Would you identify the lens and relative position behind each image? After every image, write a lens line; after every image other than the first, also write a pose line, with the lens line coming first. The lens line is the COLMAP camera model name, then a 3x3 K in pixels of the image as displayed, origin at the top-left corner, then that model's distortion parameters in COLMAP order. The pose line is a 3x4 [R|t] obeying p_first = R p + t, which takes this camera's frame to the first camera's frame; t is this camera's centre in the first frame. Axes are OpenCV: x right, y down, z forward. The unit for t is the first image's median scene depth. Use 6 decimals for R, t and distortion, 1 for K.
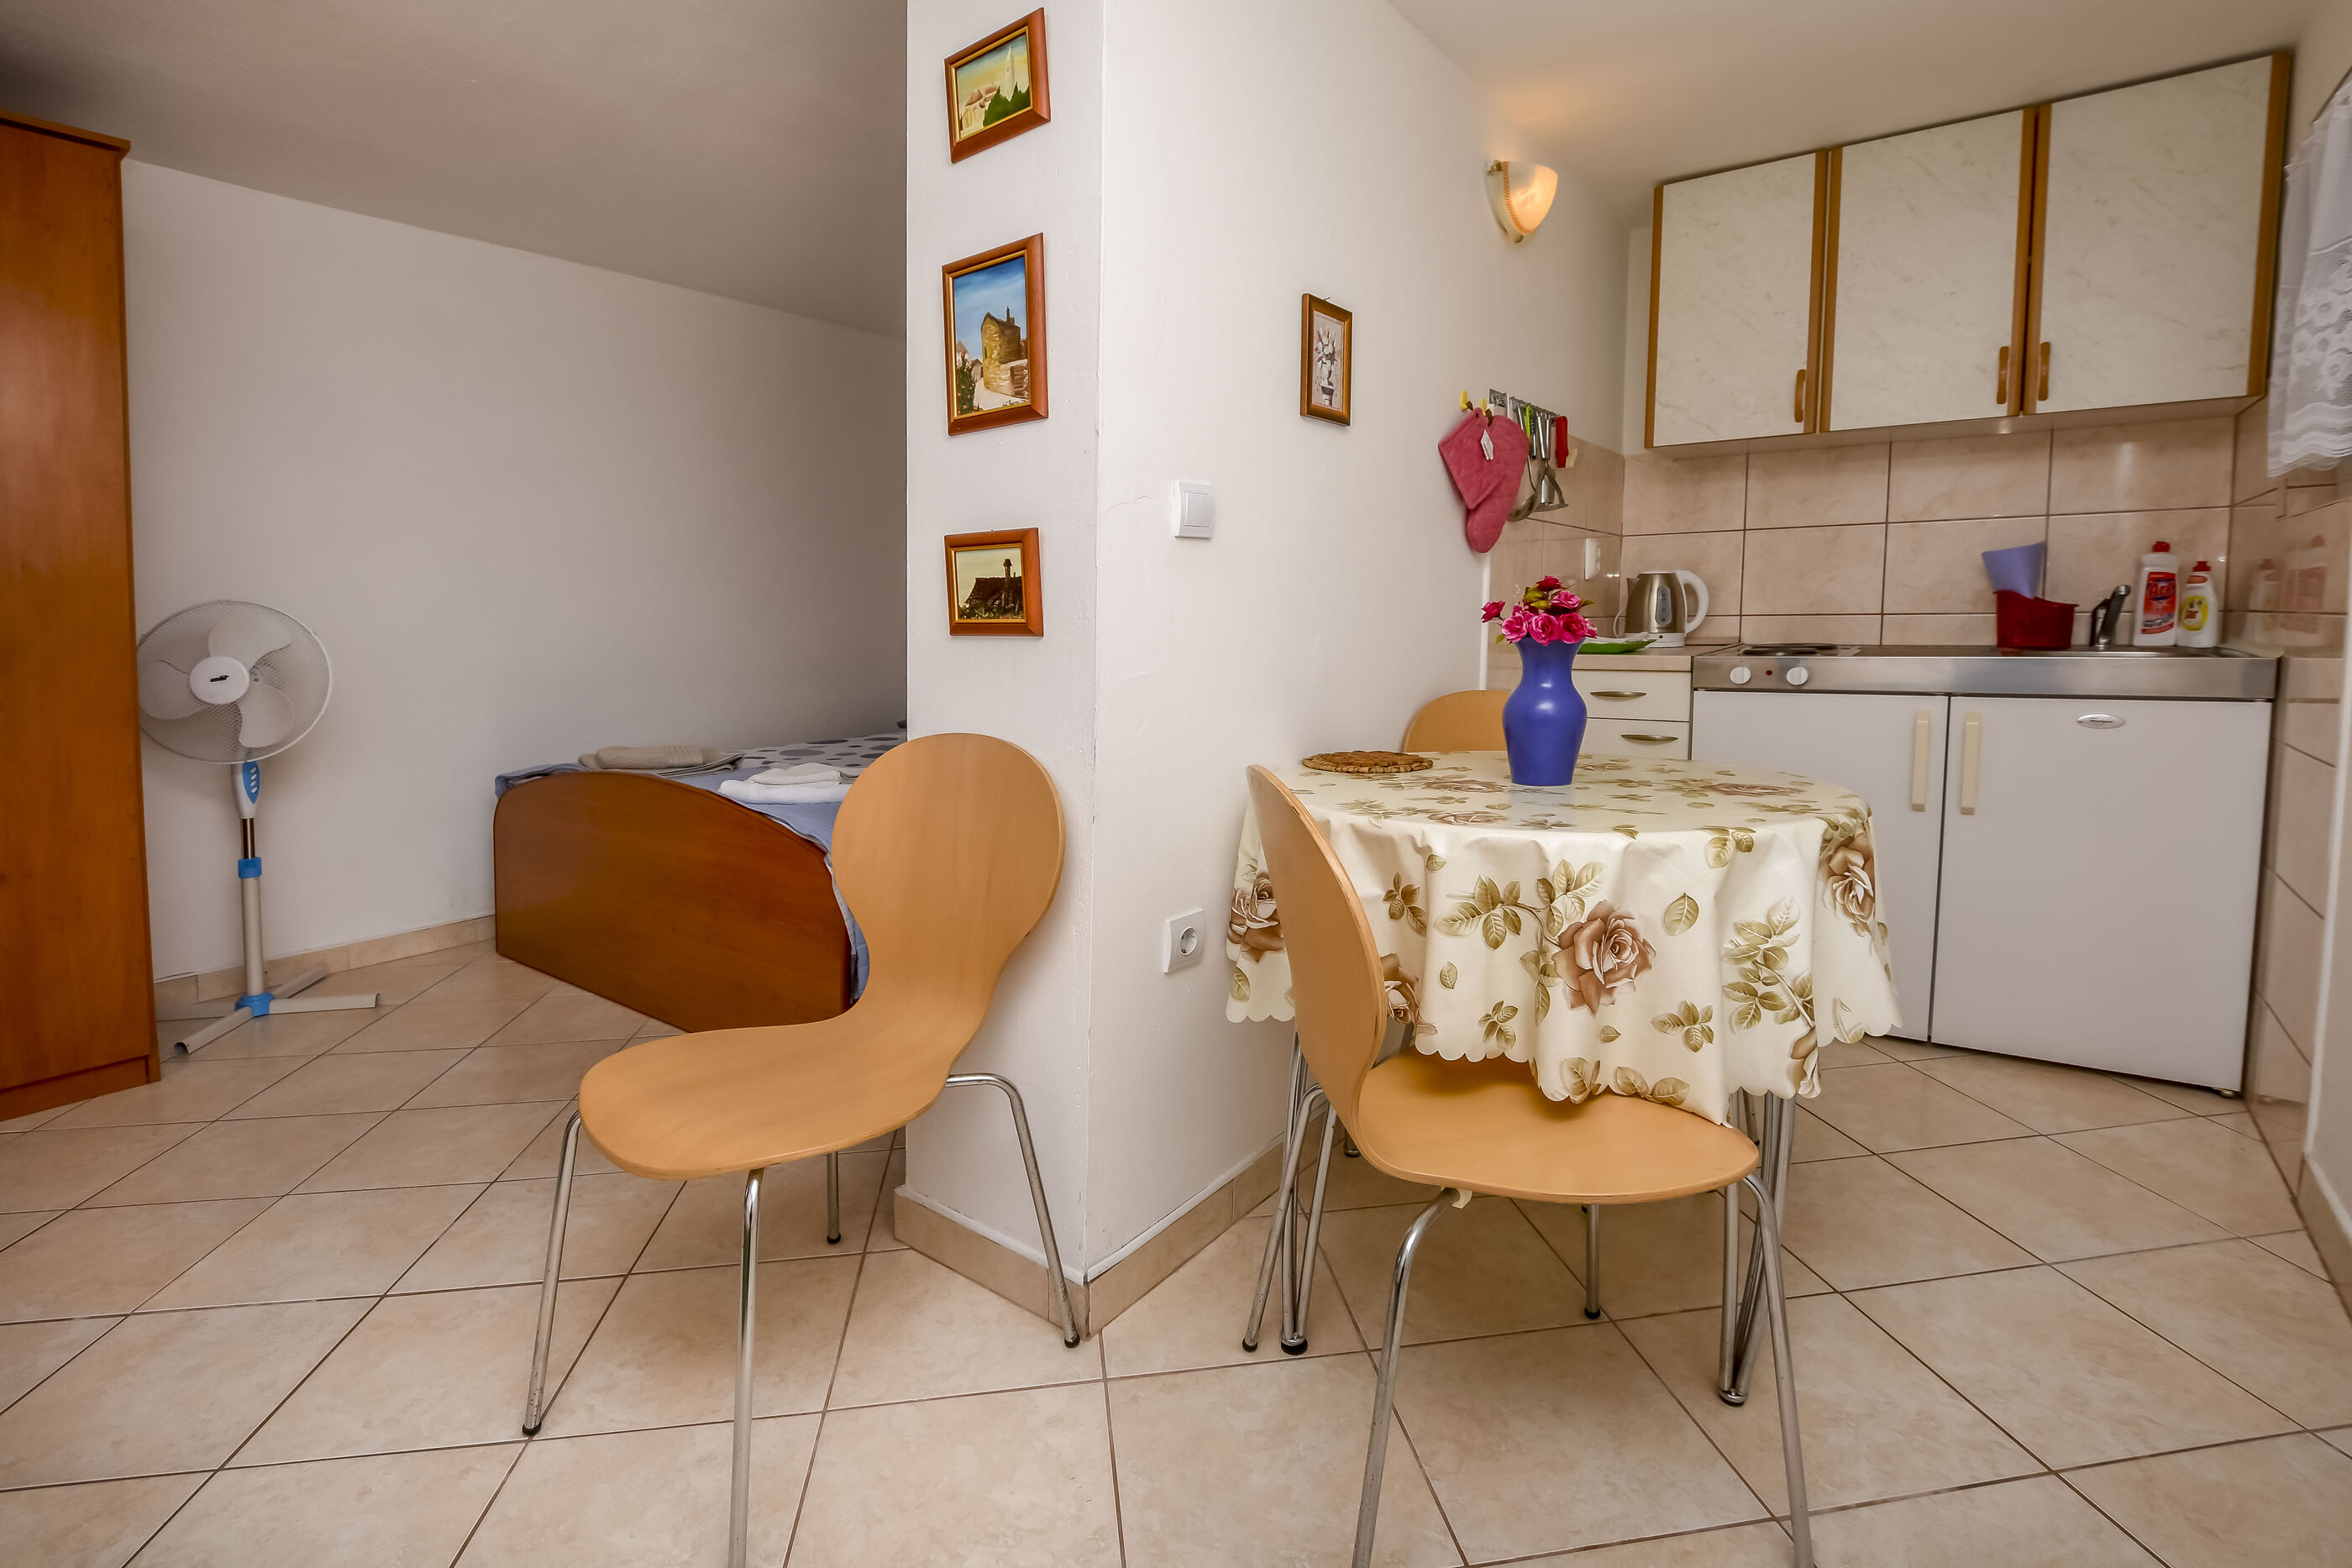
lens RADIAL K [[1076.4, 0, 1179.6], [0, 1076.4, 684.7], [0, 0, 1]] dist [-0.034154, 0.004812]
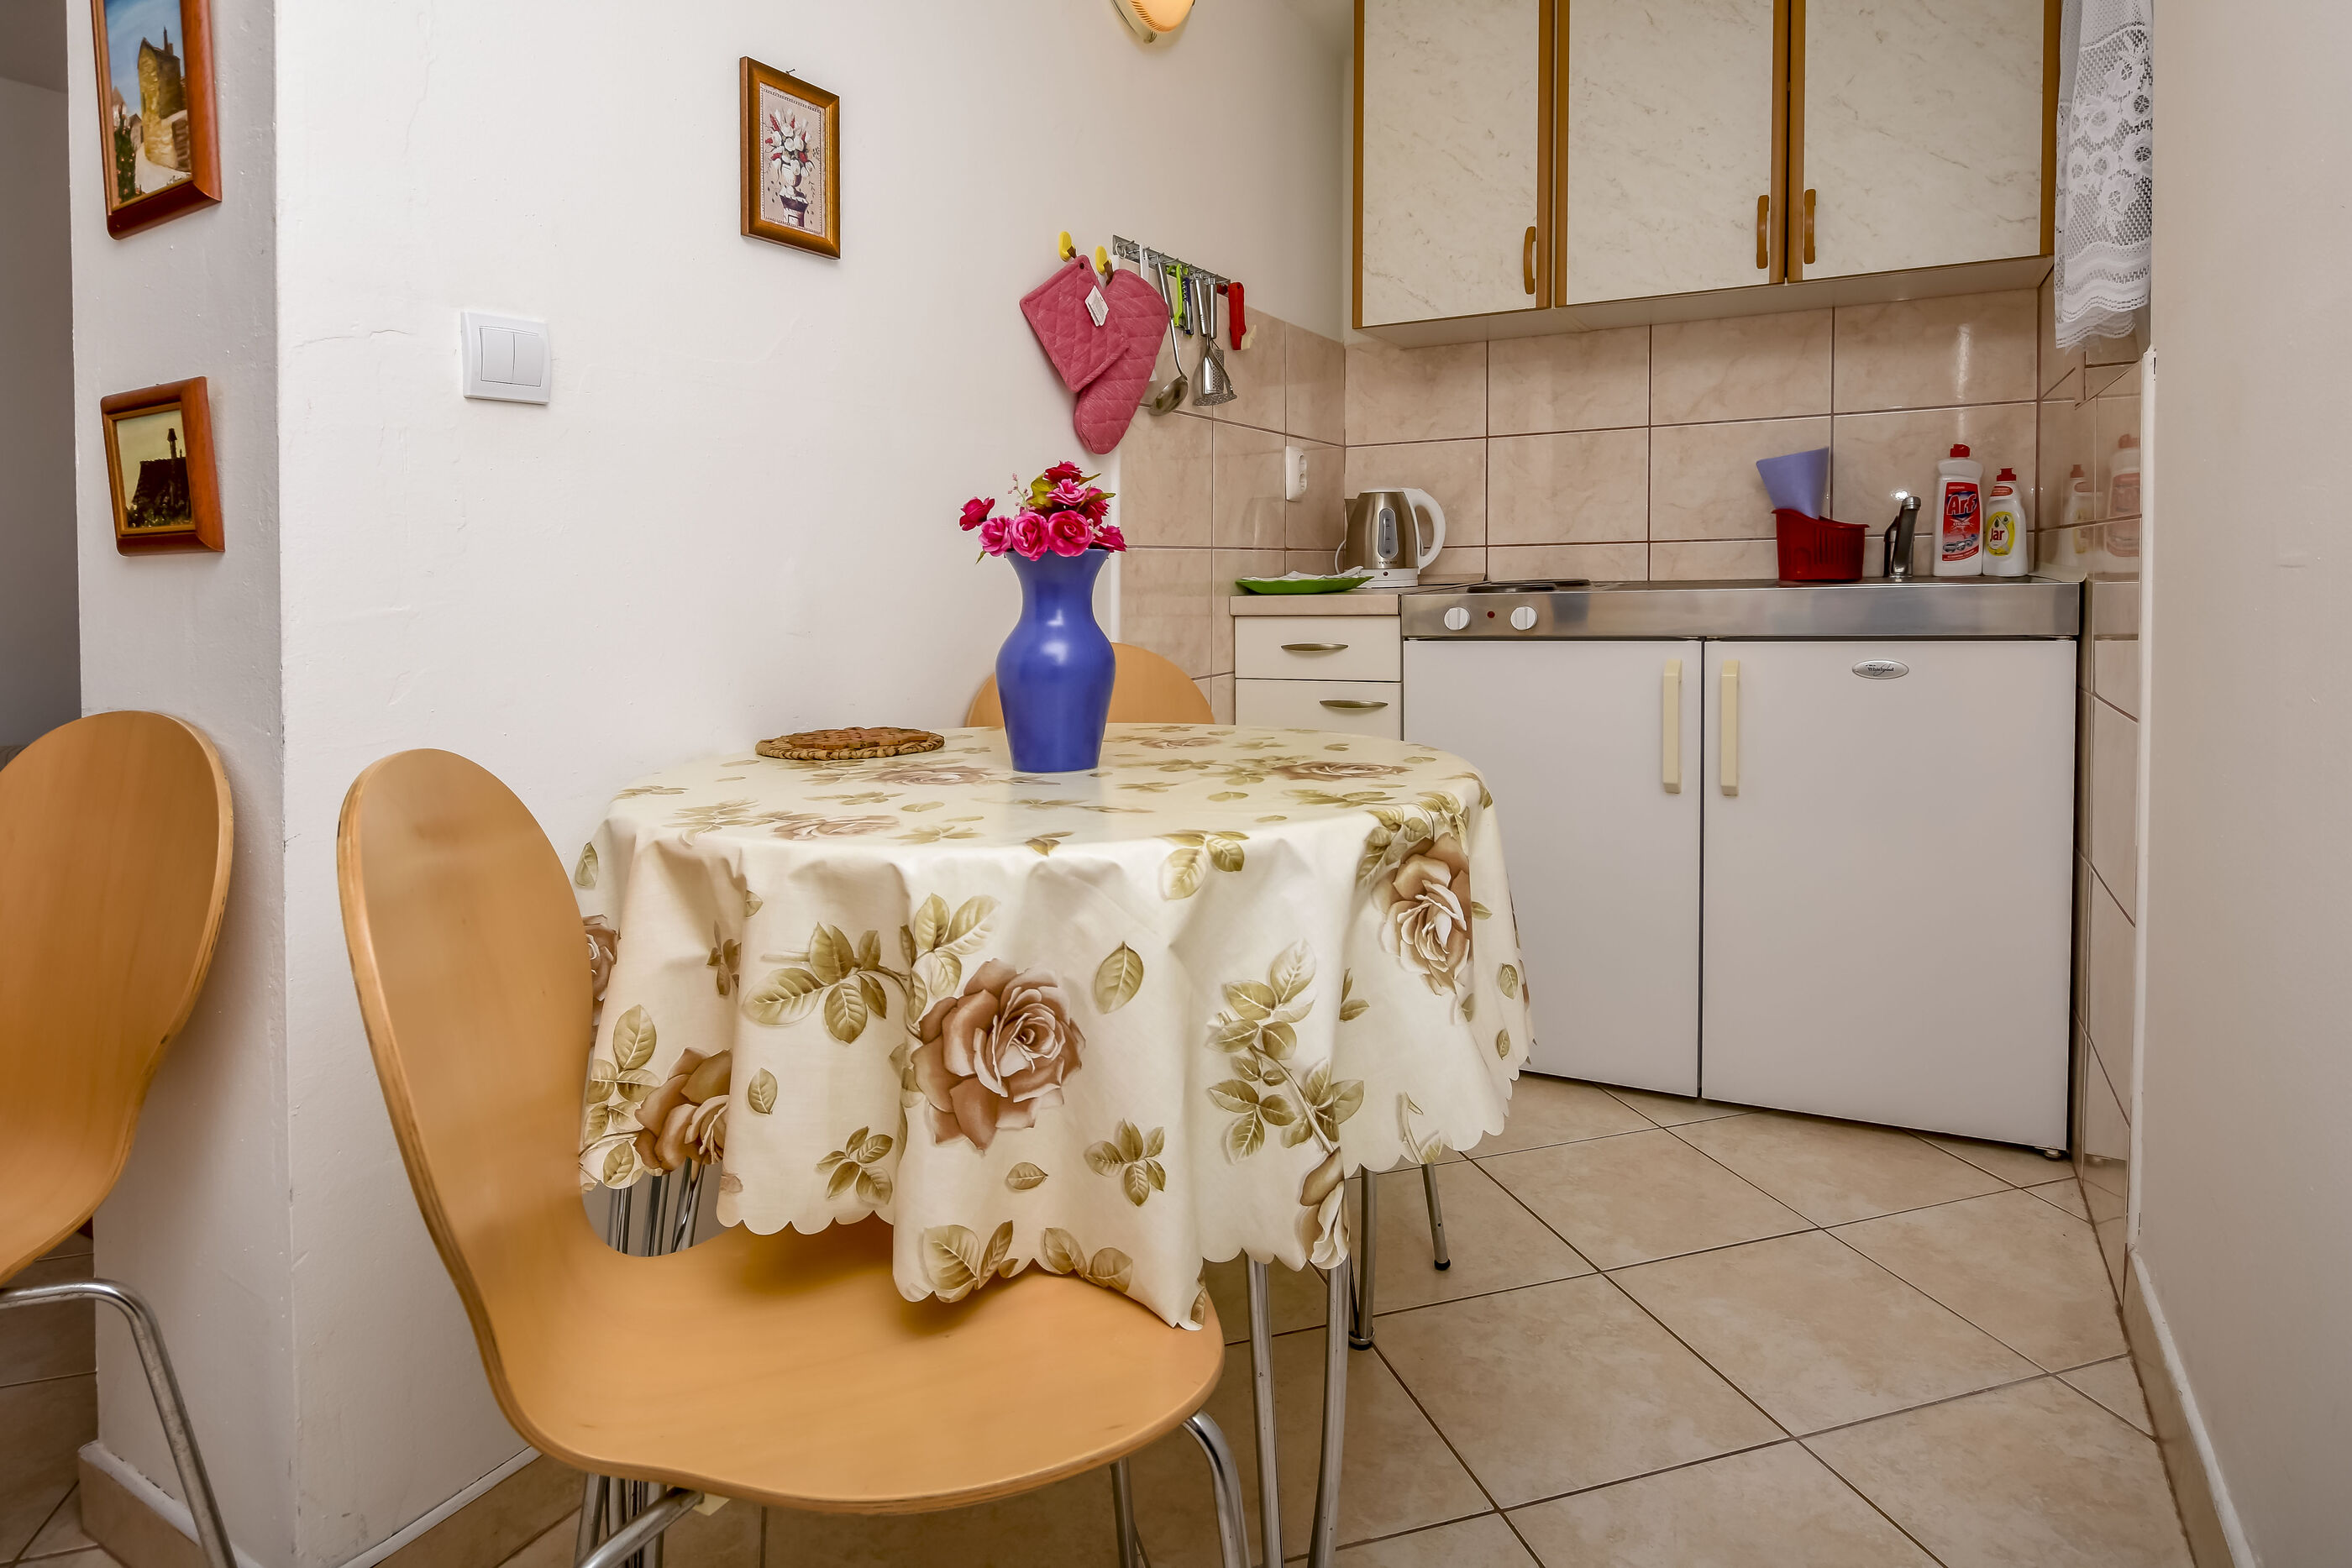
lens RADIAL K [[1271.8, 0, 1177.2], [0, 1271.8, 604.7], [0, 0, 1]] dist [-0.016844, -0.001291]
pose [[0.990304, -0.008638, 0.138650, 0.297521], [0.014446, 0.999057, -0.040934, 0.022400], [-0.138166, 0.042540, 0.989495, 0.191247]]
